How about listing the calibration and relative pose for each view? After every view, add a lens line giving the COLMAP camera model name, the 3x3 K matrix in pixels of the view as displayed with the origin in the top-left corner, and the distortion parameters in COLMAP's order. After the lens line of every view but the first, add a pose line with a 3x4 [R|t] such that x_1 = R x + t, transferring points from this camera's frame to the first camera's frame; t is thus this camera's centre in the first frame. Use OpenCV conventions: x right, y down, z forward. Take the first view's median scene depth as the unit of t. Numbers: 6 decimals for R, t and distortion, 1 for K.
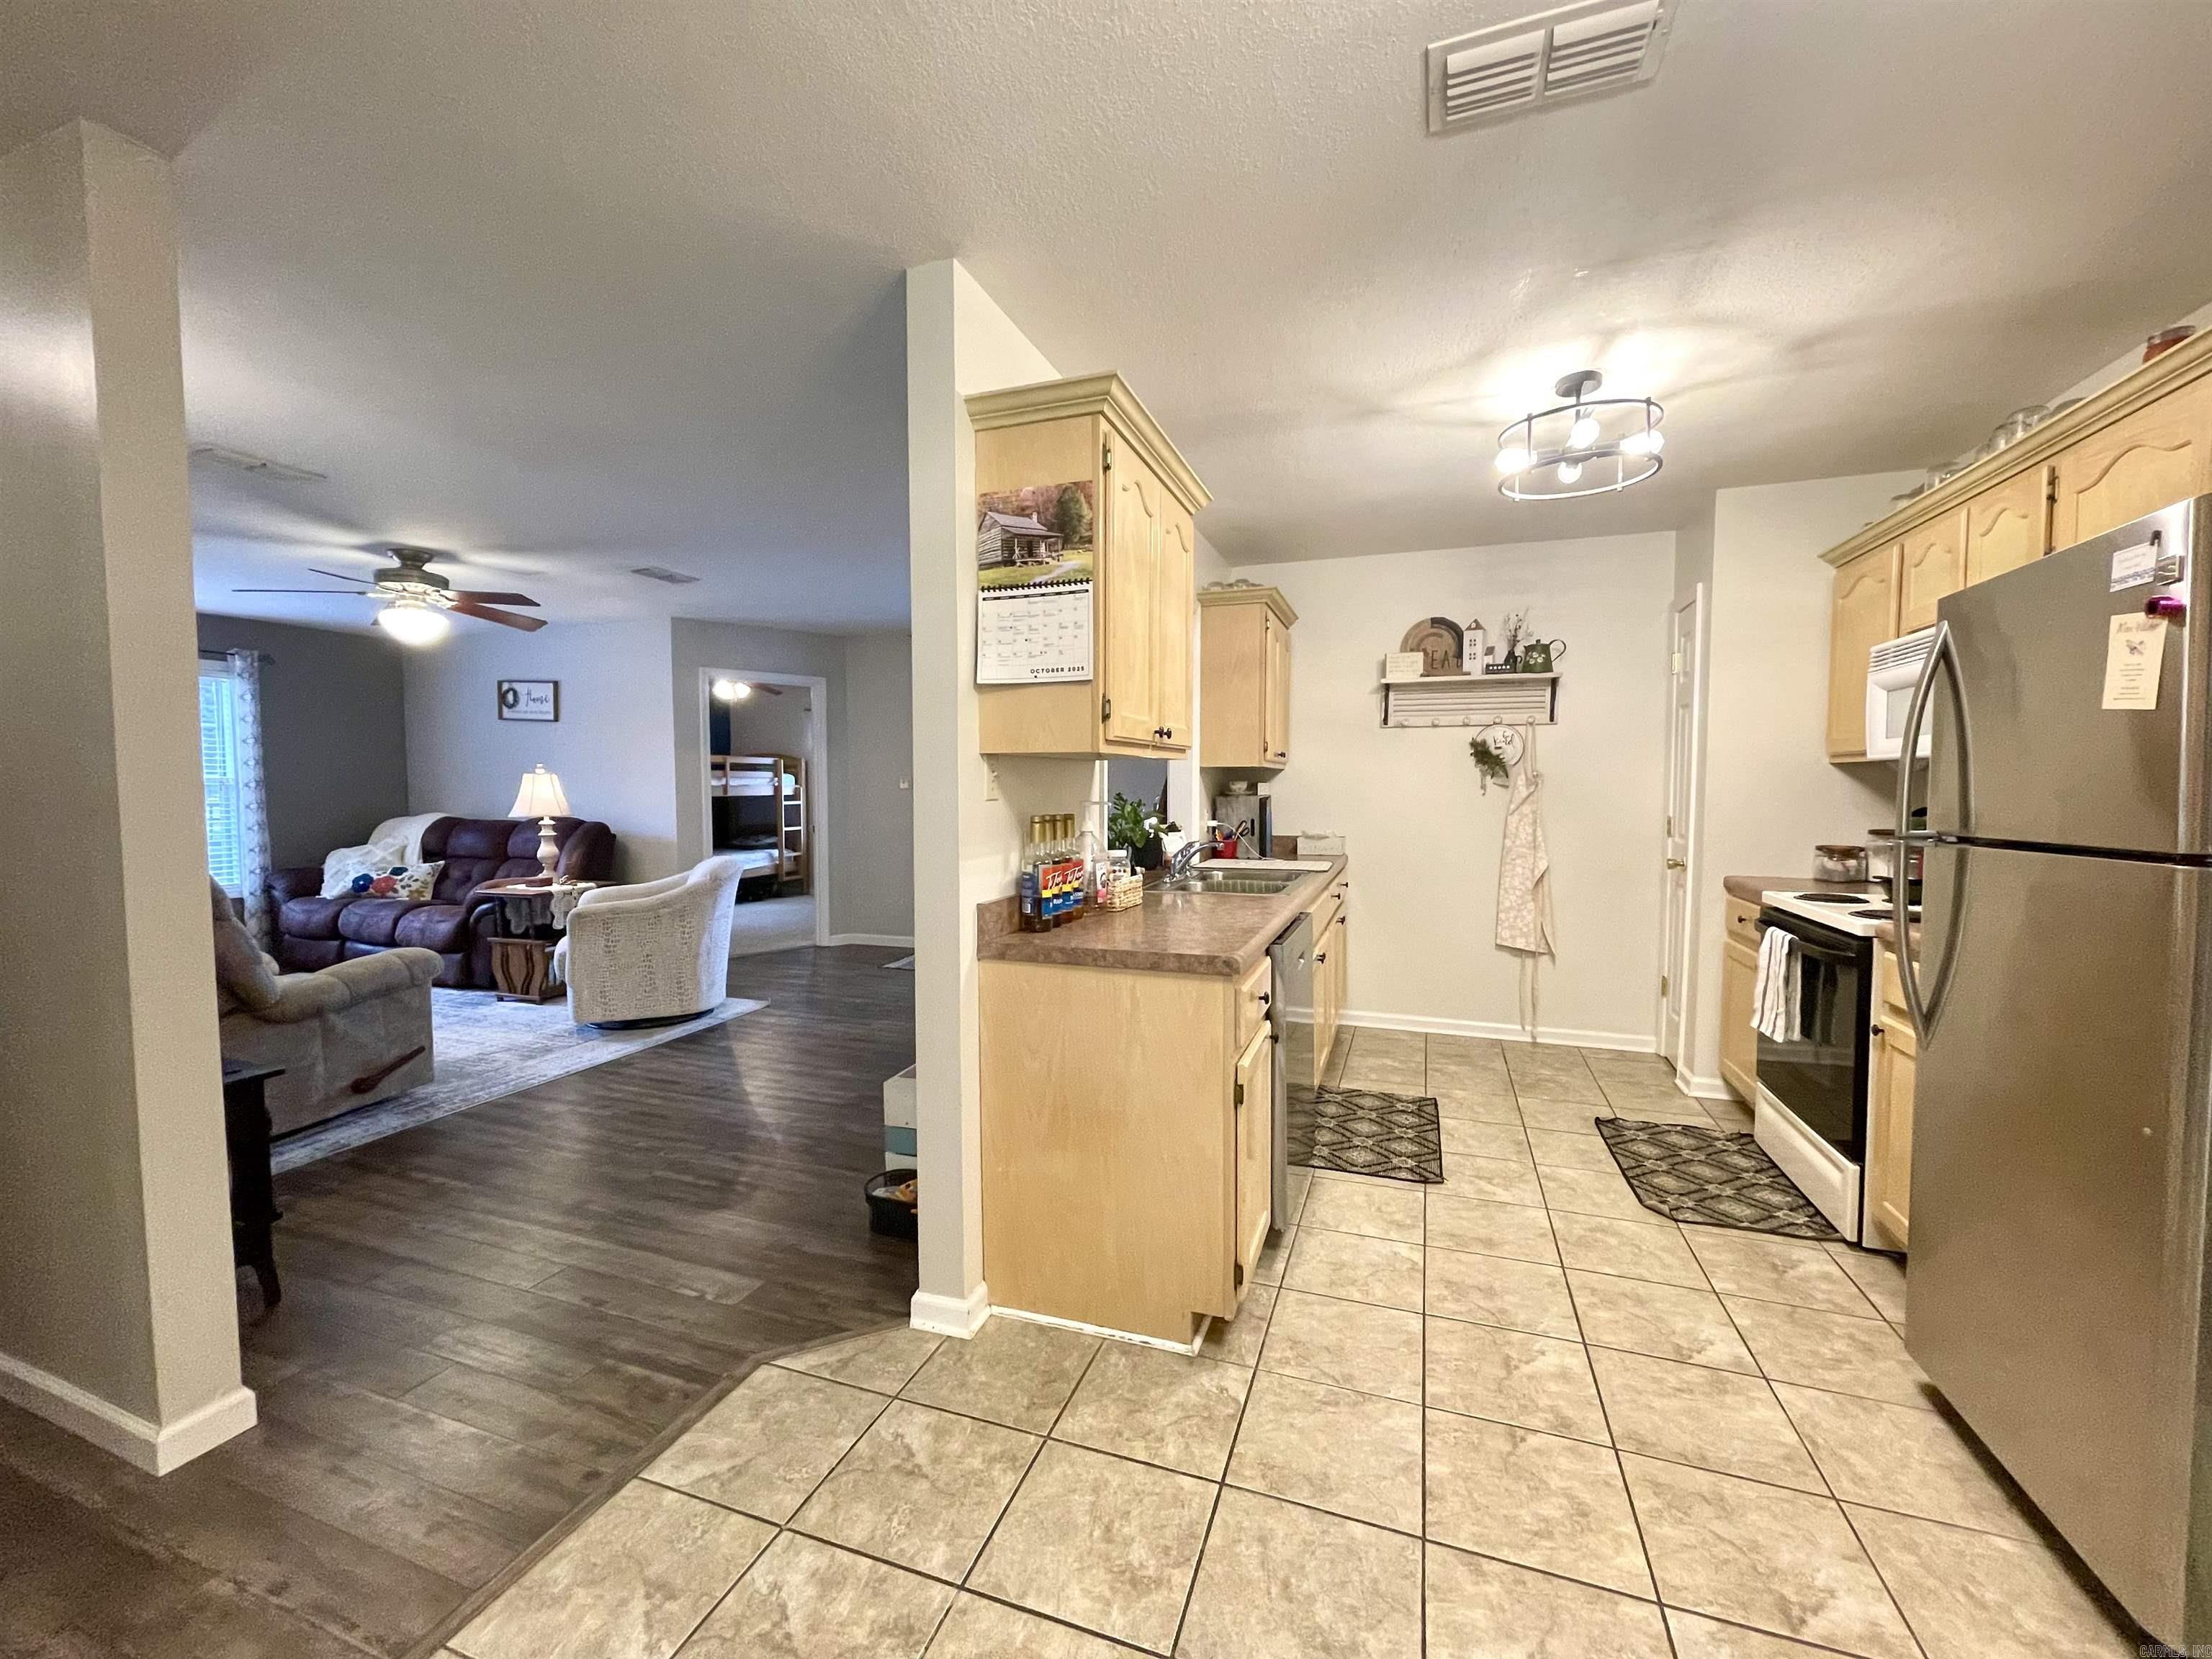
lens RADIAL K [[895.0, 0, 1094.9], [0, 895.0, 836.6], [0, 0, 1]] dist [-0.001608, 0.000660]
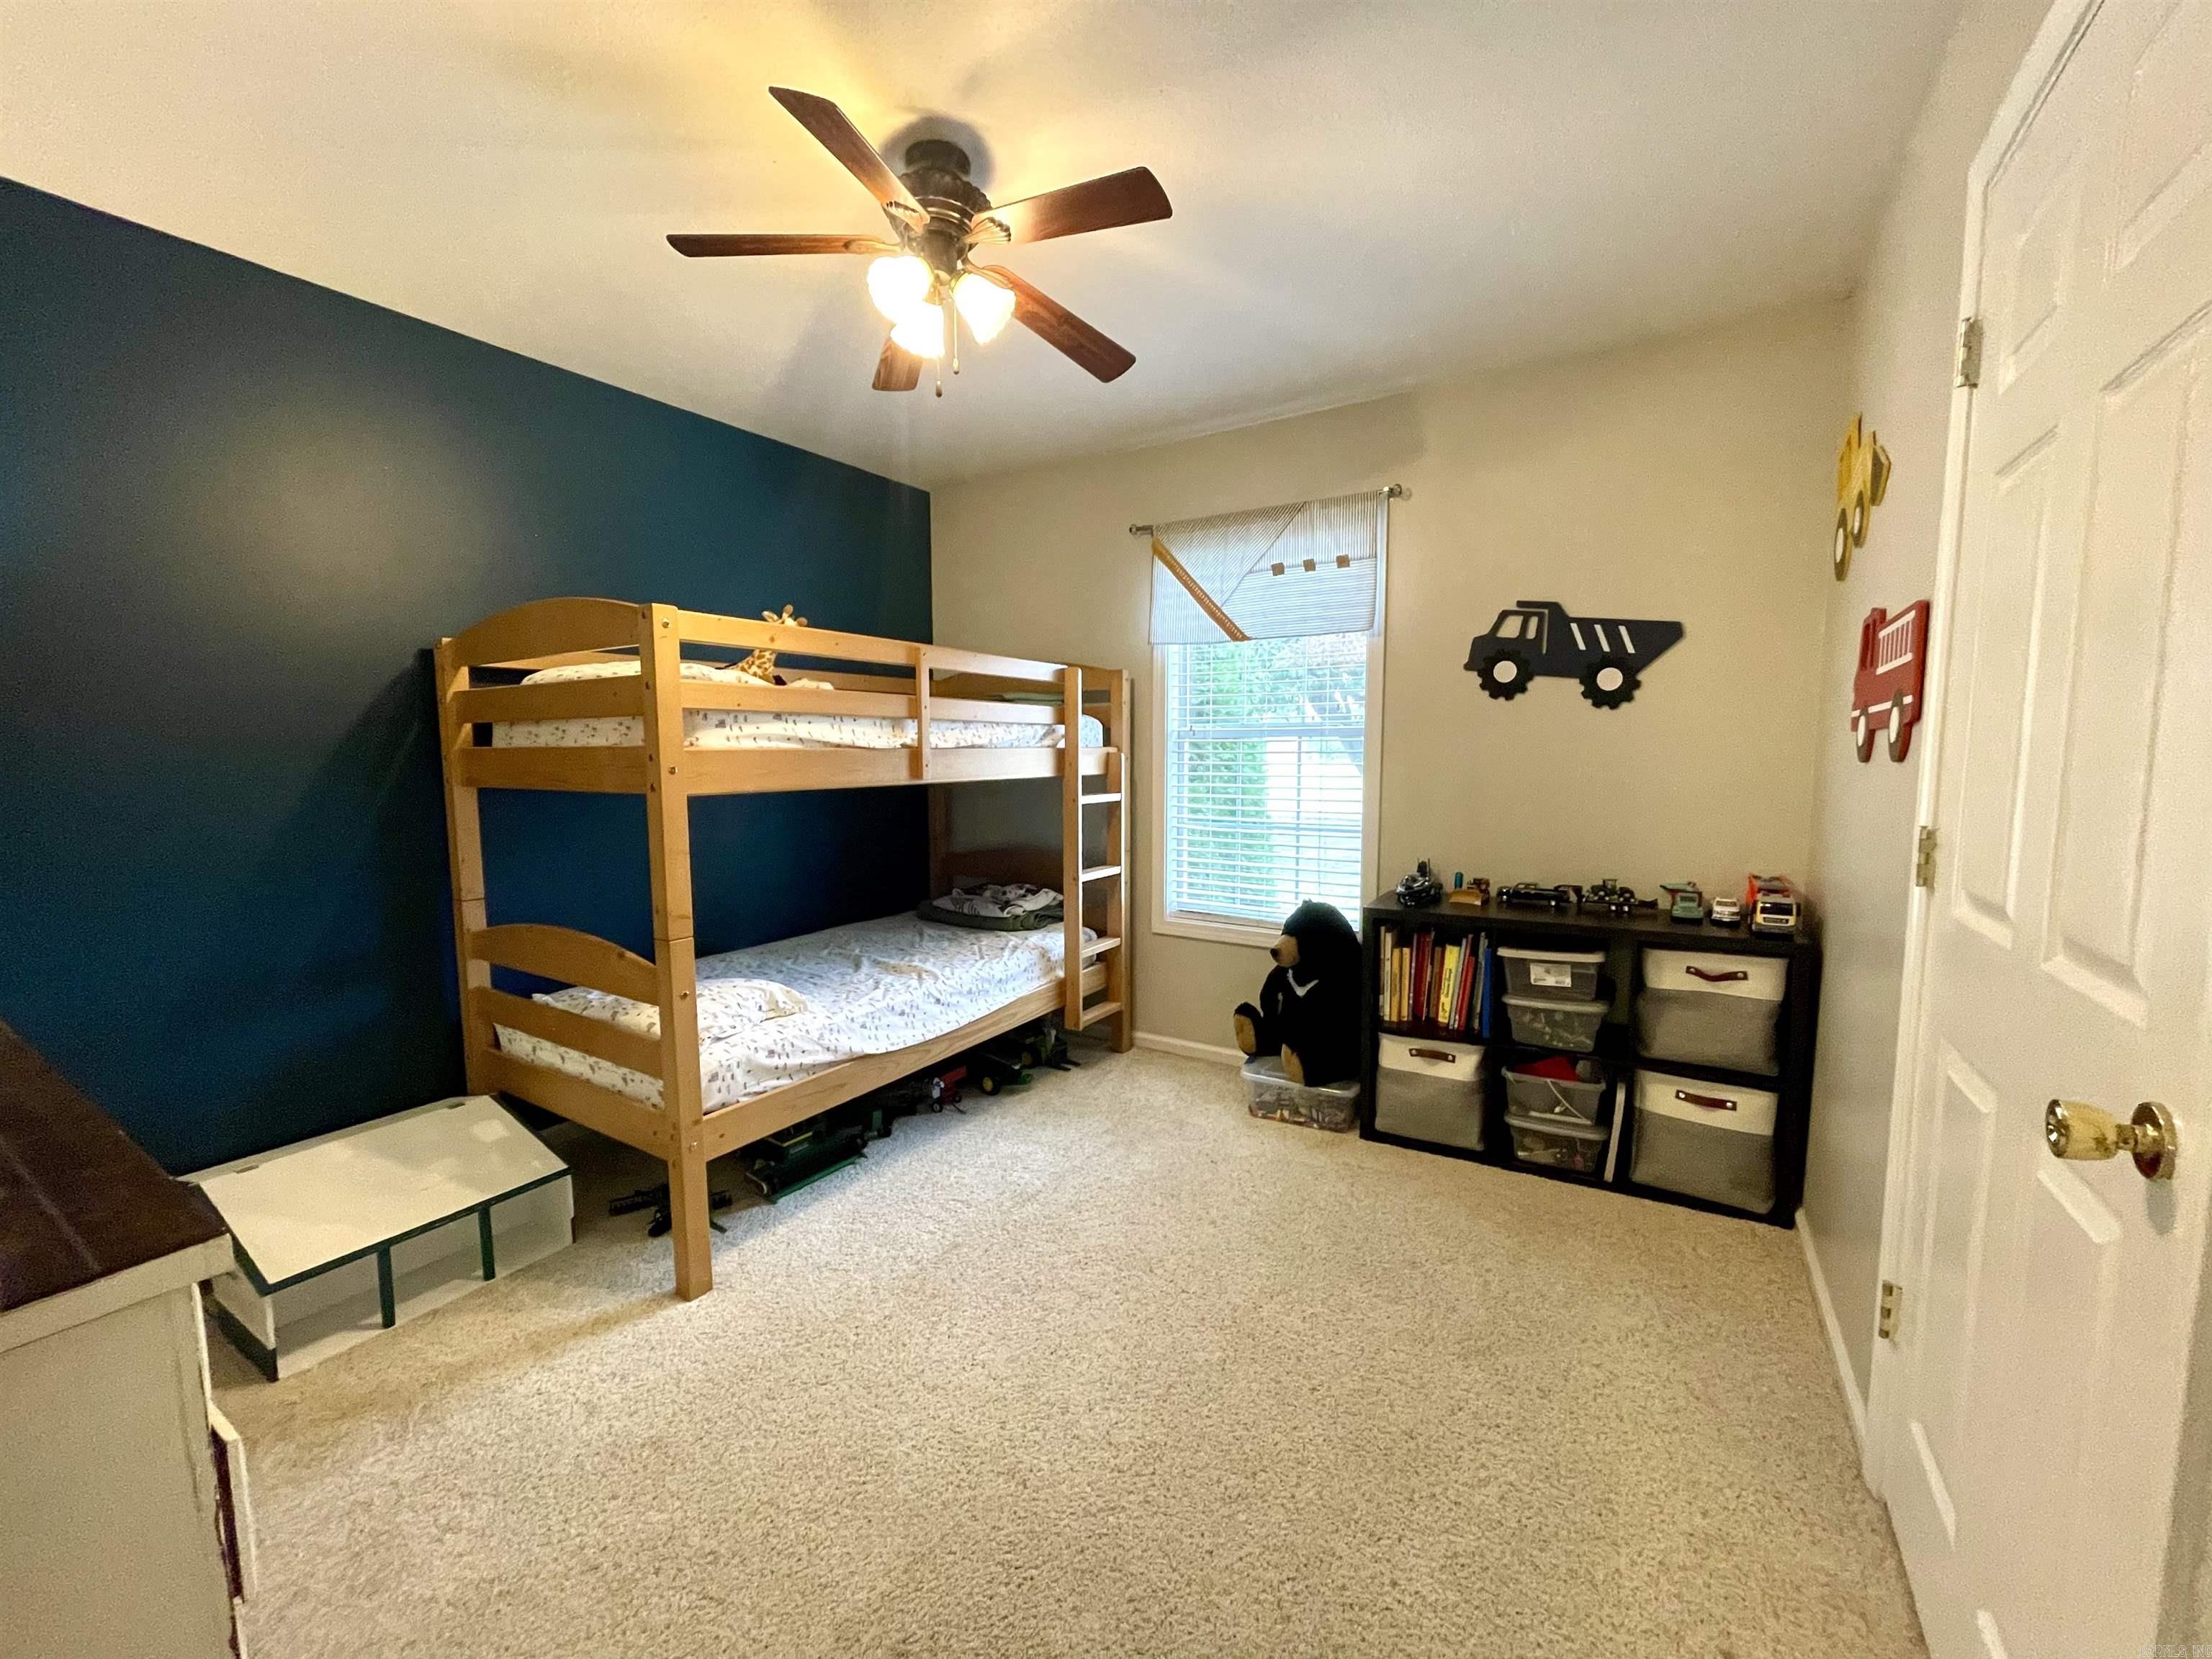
lens RADIAL K [[895.0, 0, 1100.0], [0, 895.0, 835.5], [0, 0, 1]] dist [-0.001608, 0.000660]
pose [[0.979619, 0.015054, -0.200299, -0.686753], [-0.008159, 0.999347, 0.035208, -0.091025], [0.200698, -0.032856, 0.979102, 1.685970]]
